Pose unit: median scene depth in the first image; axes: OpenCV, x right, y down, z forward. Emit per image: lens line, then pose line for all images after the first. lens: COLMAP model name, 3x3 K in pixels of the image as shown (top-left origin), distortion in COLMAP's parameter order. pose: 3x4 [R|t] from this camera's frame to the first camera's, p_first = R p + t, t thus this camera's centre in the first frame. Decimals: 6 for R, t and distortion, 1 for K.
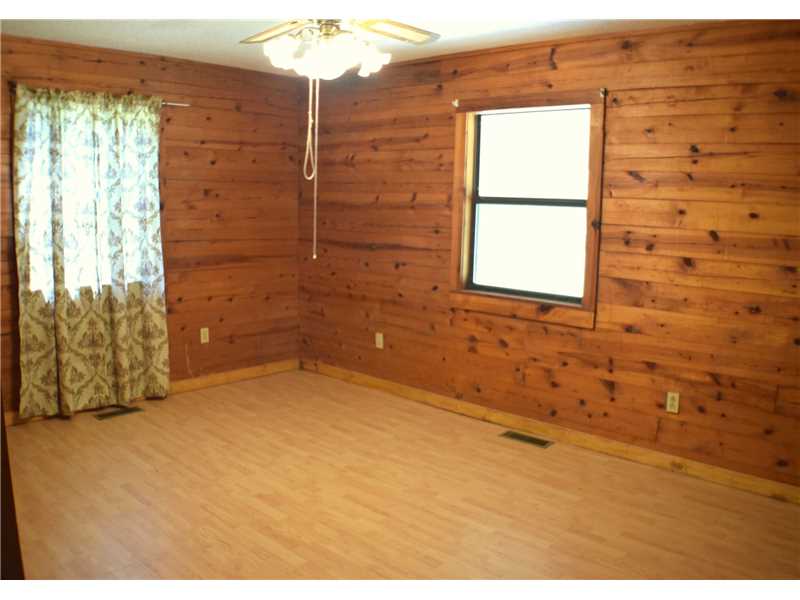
lens RADIAL K [[695.5, 0, 400.0], [0, 695.5, 300.0], [0, 0, 1]] dist [-0.169177, -0.002246]
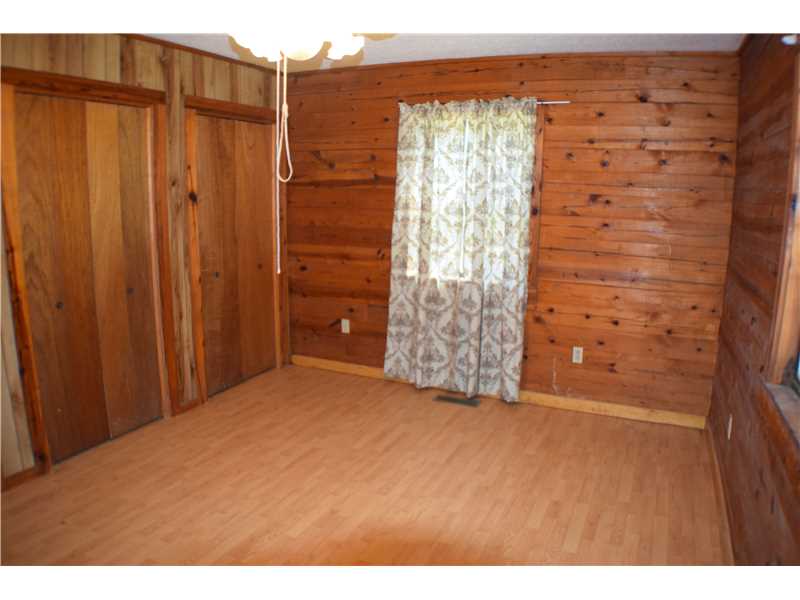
lens RADIAL K [[580.8, 0, 400.0], [0, 580.8, 300.0], [0, 0, 1]] dist [-0.173540, 0.000272]
pose [[0.296460, 0.161068, -0.941365, 0.409833], [-0.144407, 0.981903, 0.122527, -0.092826], [0.944065, 0.099615, 0.314355, 0.624606]]
